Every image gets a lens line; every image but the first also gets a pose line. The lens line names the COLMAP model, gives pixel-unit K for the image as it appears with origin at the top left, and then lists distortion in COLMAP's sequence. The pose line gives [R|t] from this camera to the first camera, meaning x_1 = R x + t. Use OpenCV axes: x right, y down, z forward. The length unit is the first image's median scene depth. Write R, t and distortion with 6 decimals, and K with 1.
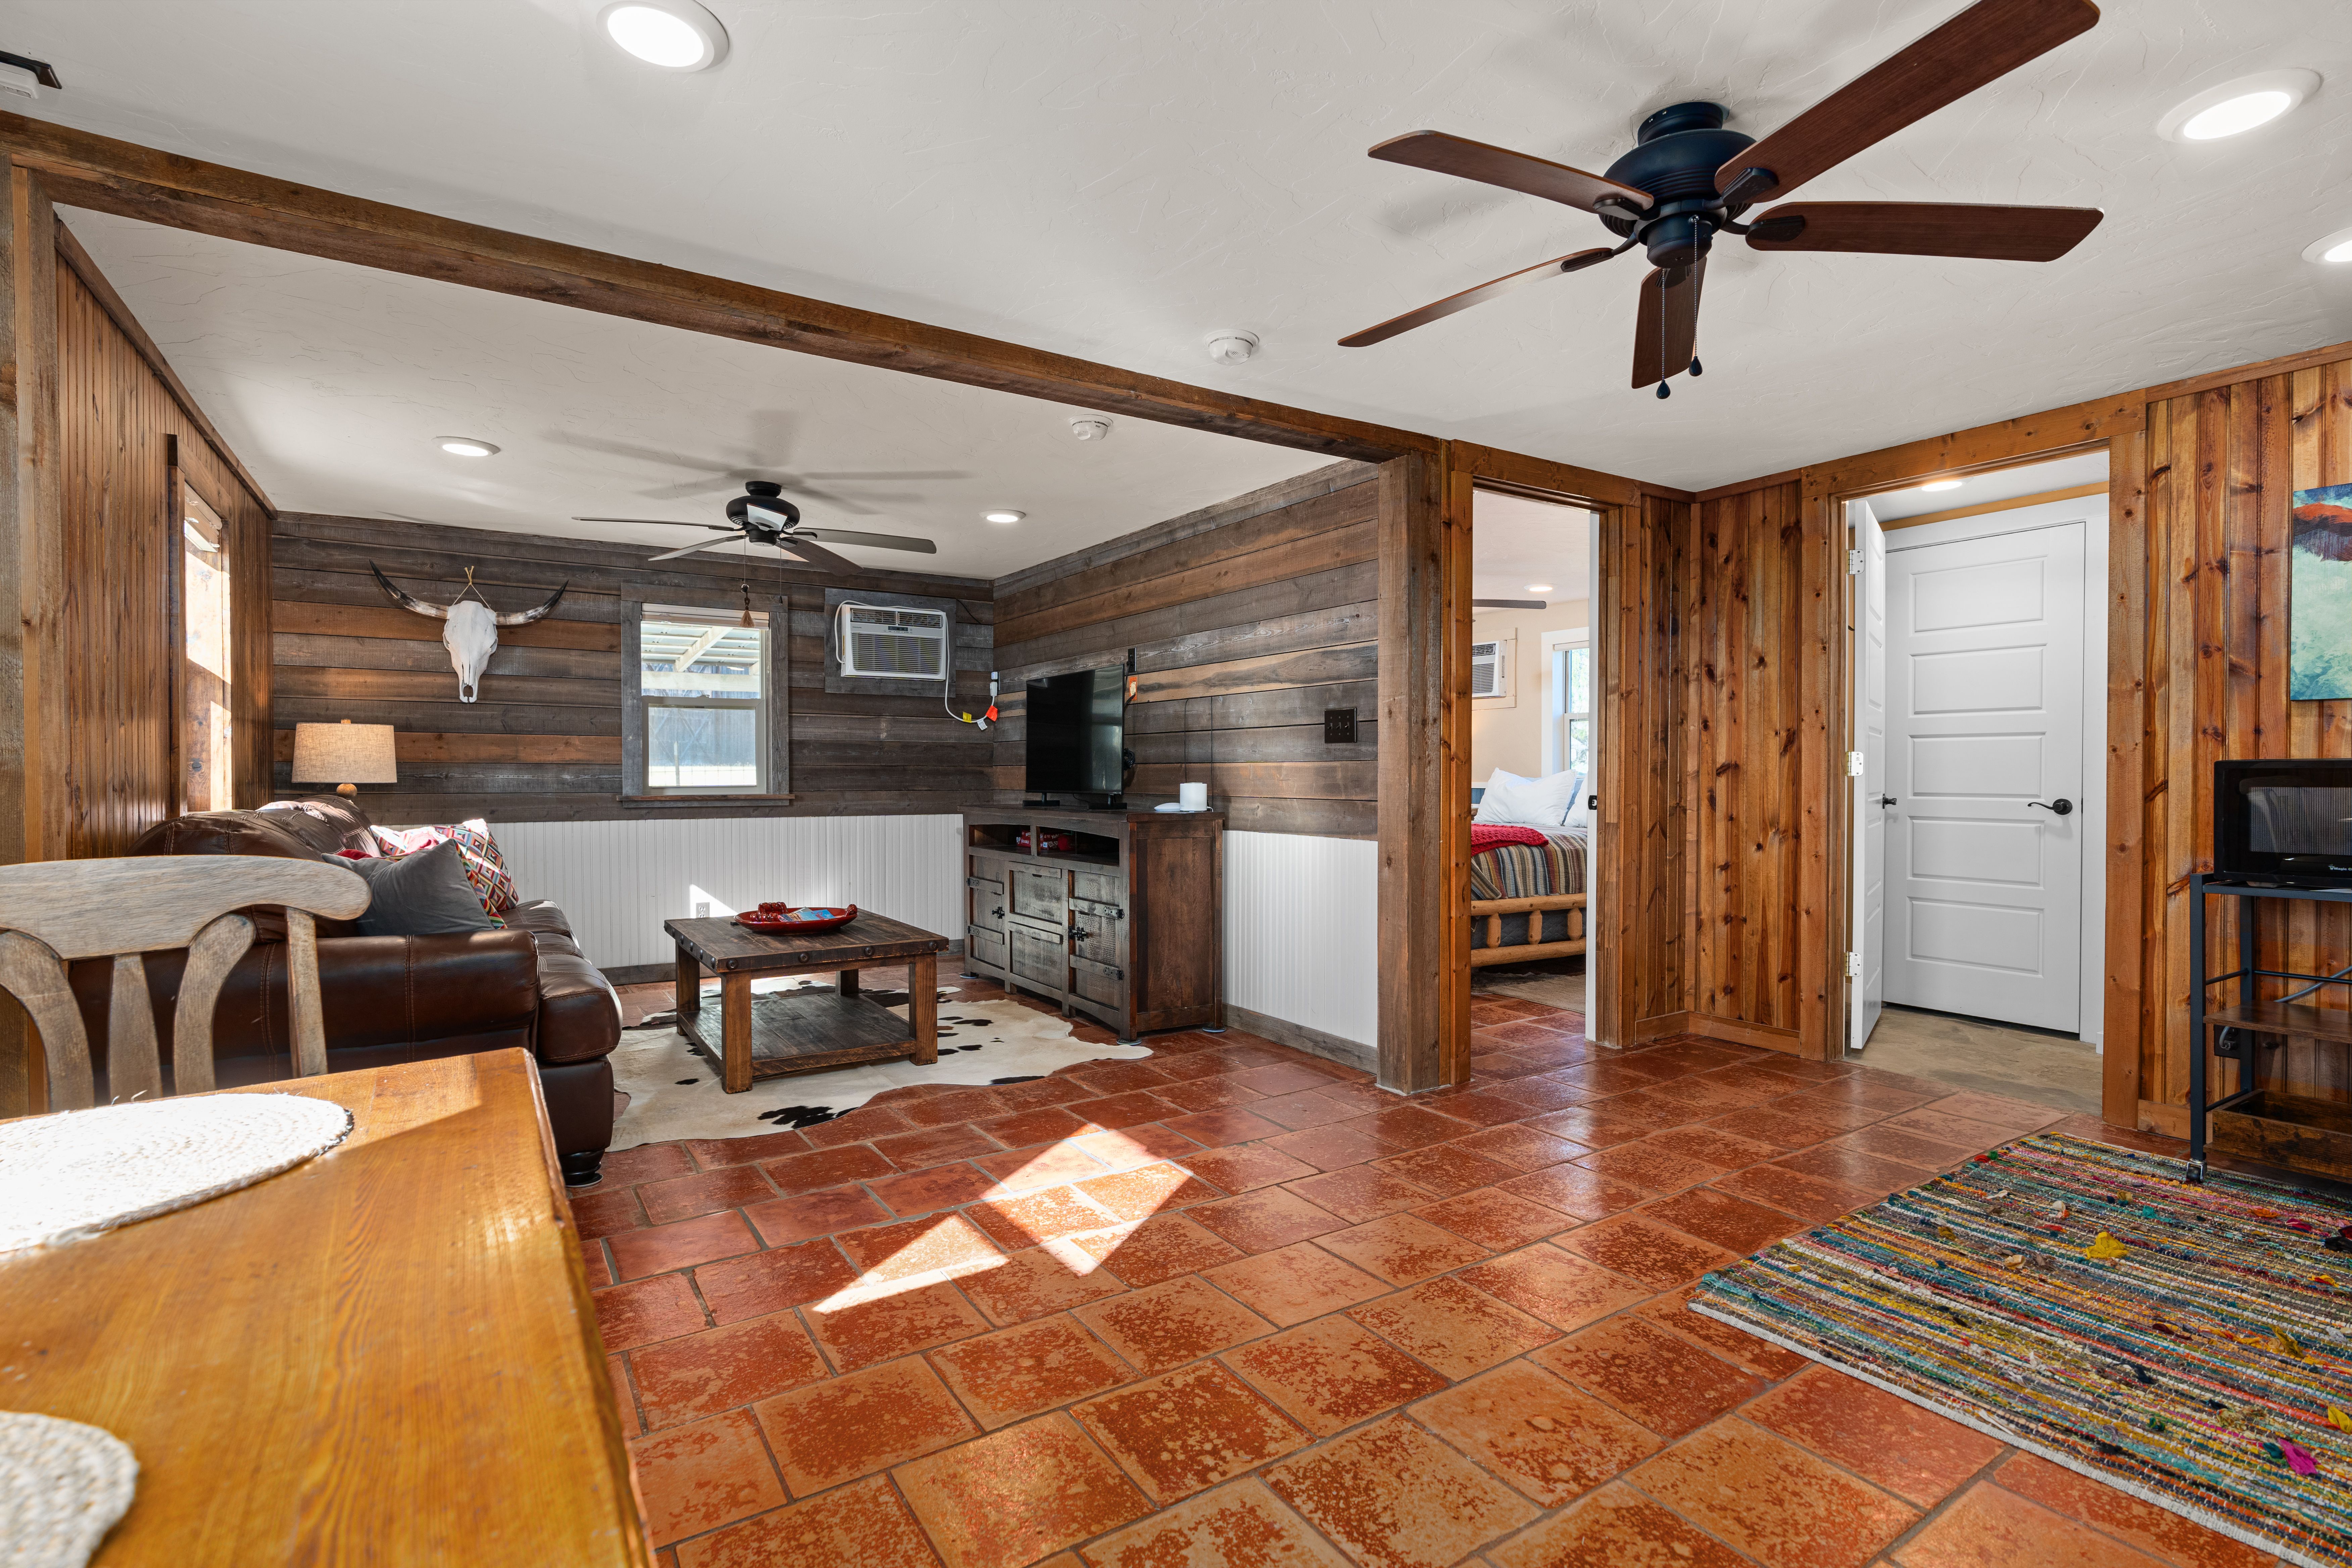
lens RADIAL K [[1113.9, 0, 1171.3], [0, 1113.9, 781.6], [0, 0, 1]] dist [0.000301, 0.000122]
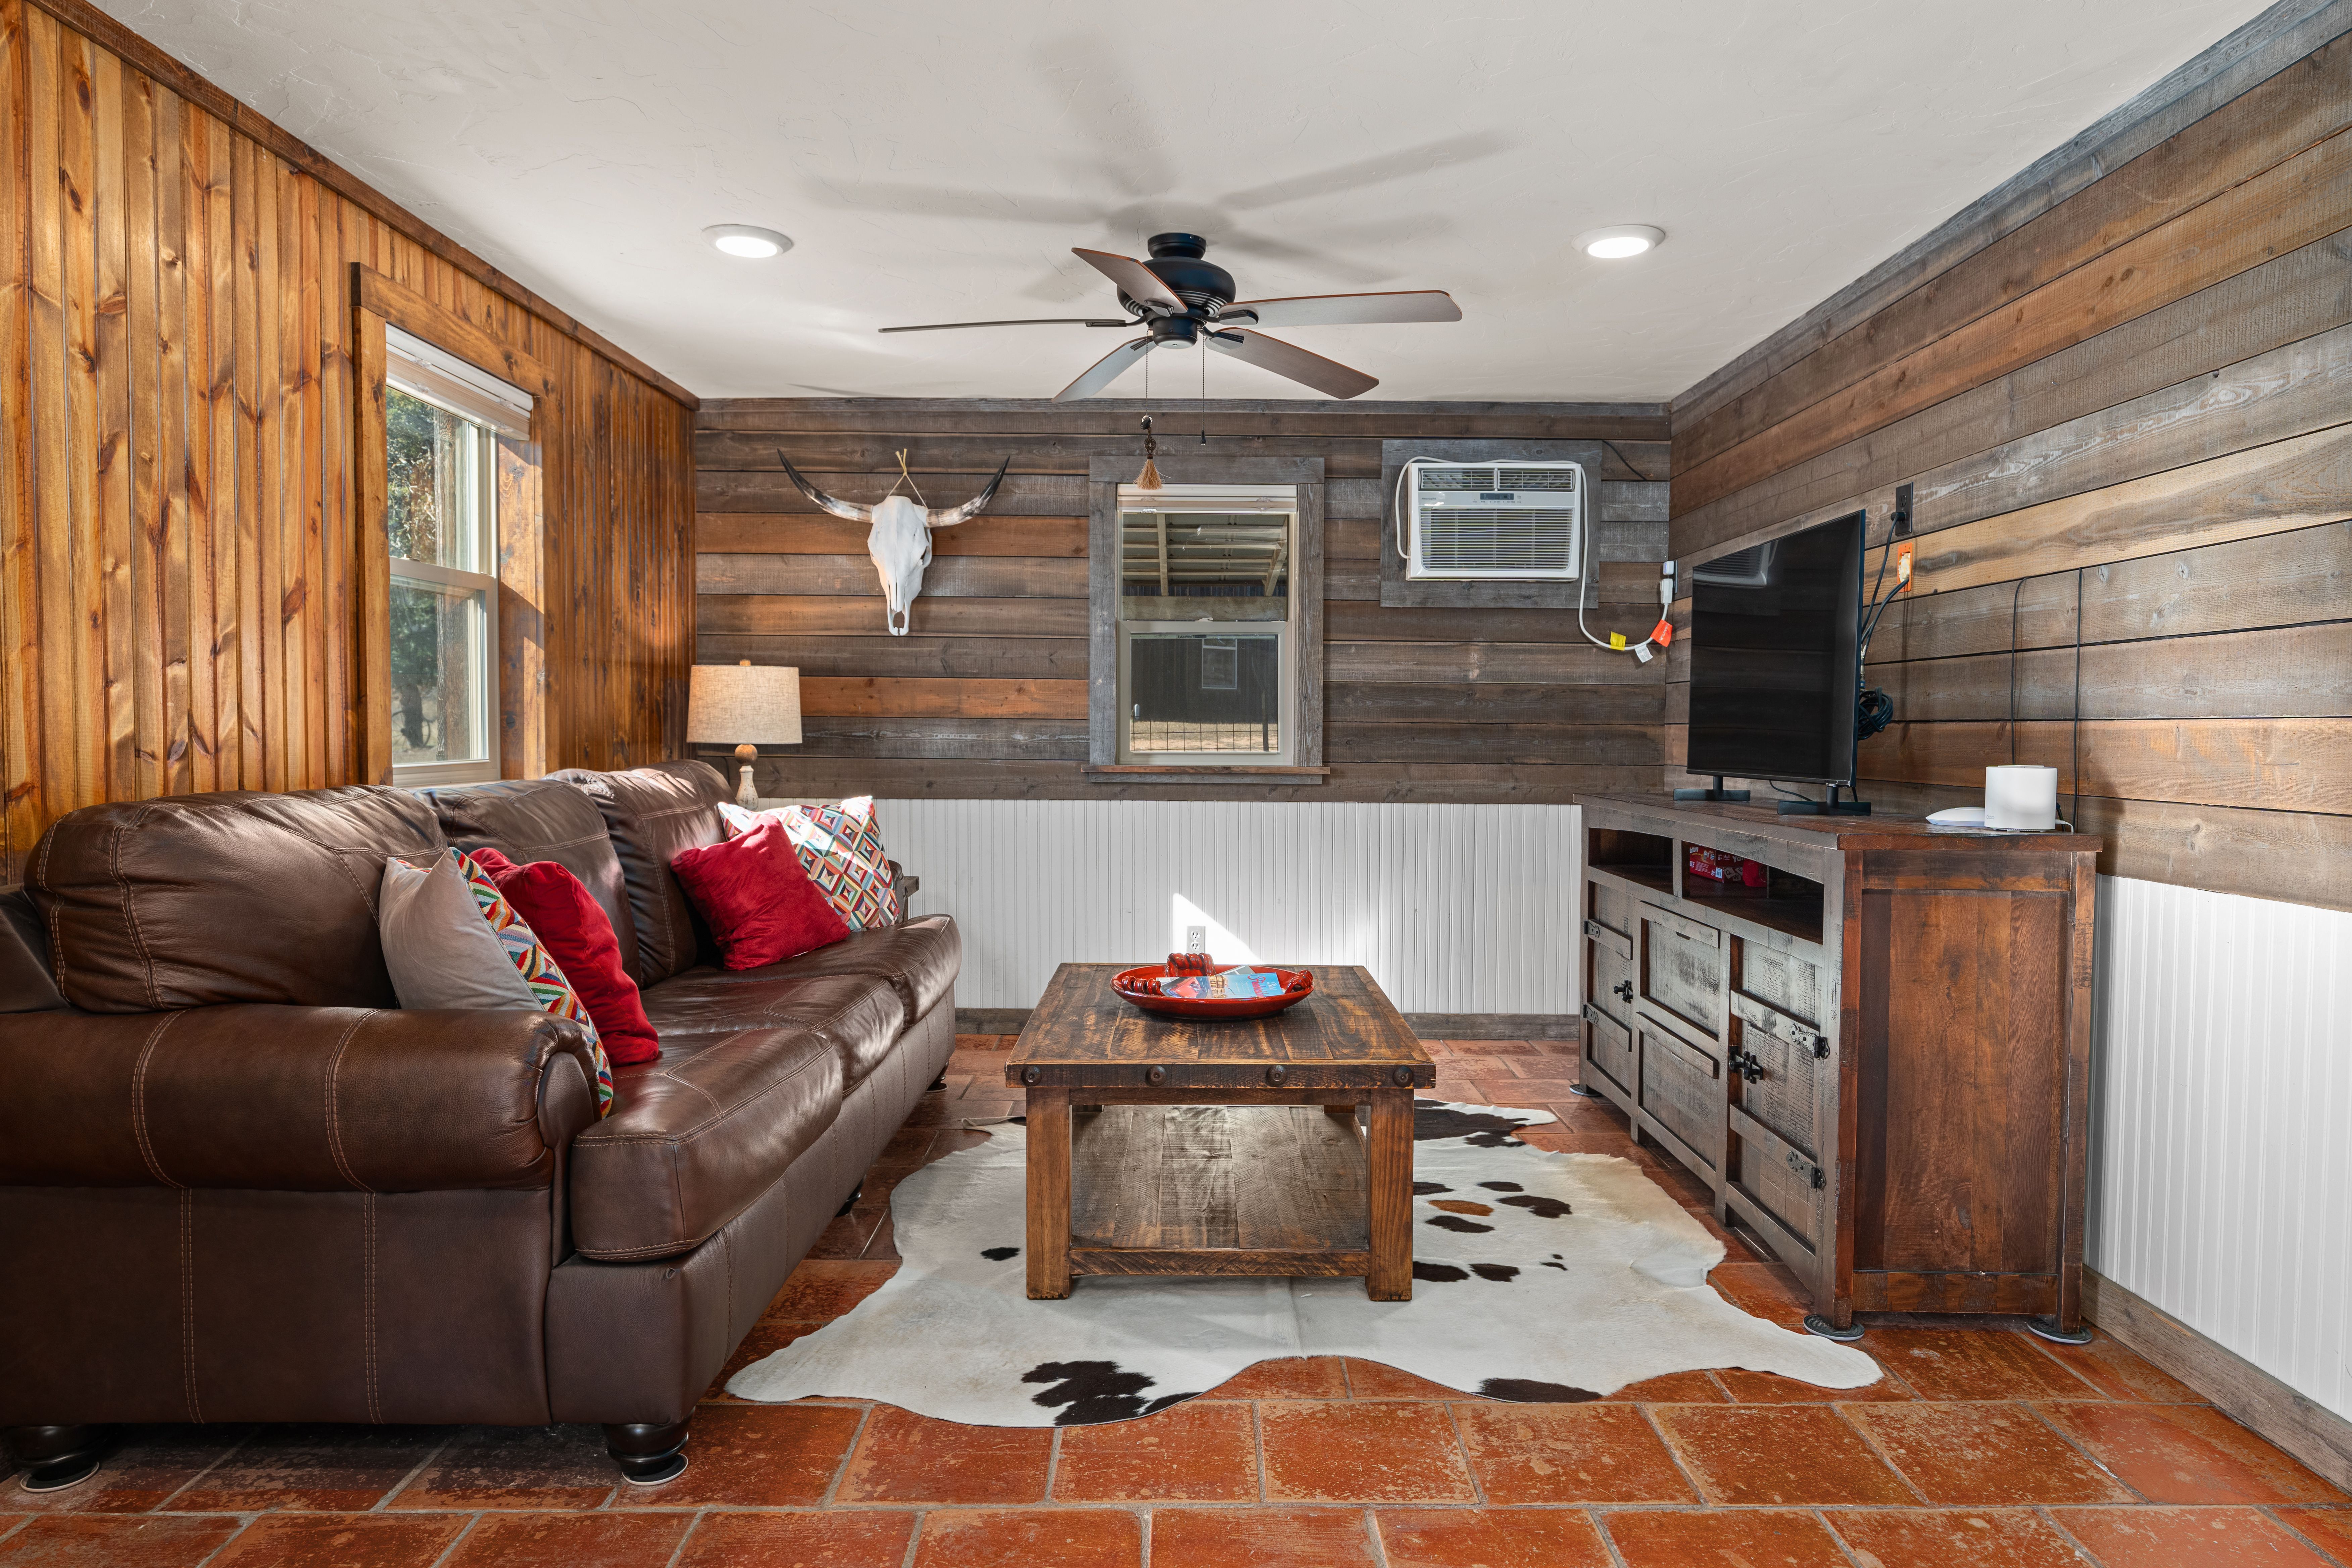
lens RADIAL K [[1414.1, 0, 1193.3], [0, 1414.1, 782.1], [0, 0, 1]] dist [-0.001348, 0.003492]
pose [[0.843025, 0.026223, -0.537235, 0.044681], [-0.010816, 0.999435, 0.031810, -0.006603], [0.537766, -0.021006, 0.842832, 0.355636]]
